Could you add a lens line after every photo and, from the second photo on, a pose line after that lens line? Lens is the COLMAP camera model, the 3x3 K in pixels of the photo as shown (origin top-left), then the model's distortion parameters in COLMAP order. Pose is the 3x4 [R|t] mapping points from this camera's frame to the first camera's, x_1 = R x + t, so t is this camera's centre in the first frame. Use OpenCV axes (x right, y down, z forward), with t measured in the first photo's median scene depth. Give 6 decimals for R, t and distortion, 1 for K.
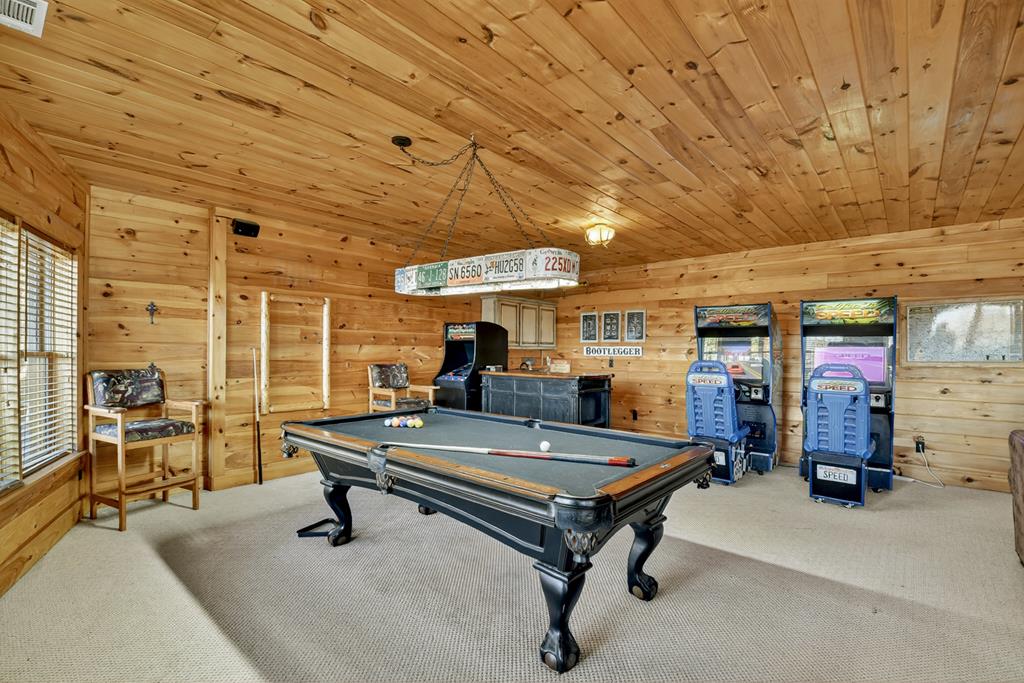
lens RADIAL K [[462.1, 0, 512.2], [0, 462.1, 346.9], [0, 0, 1]] dist [-0.001118, -0.012359]
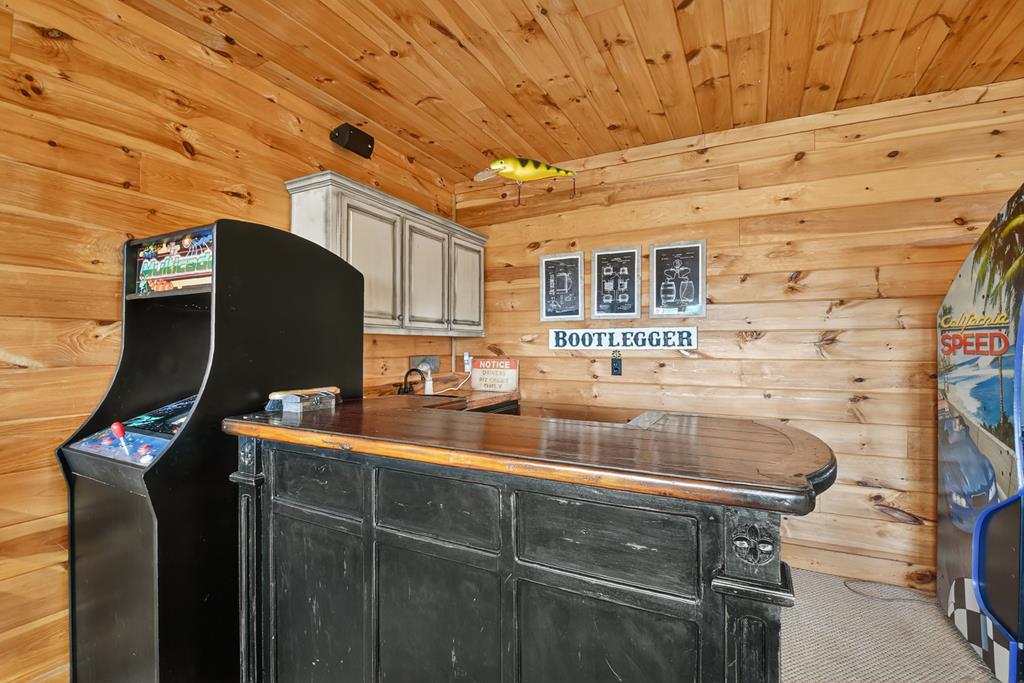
lens RADIAL K [[462.1, 0, 515.1], [0, 462.1, 338.7], [0, 0, 1]] dist [-0.001118, -0.012359]
pose [[0.970056, -0.005900, 0.242809, 0.012830], [0.007126, 0.999966, -0.004174, 0.010044], [-0.242776, 0.005780, 0.970065, 0.590629]]
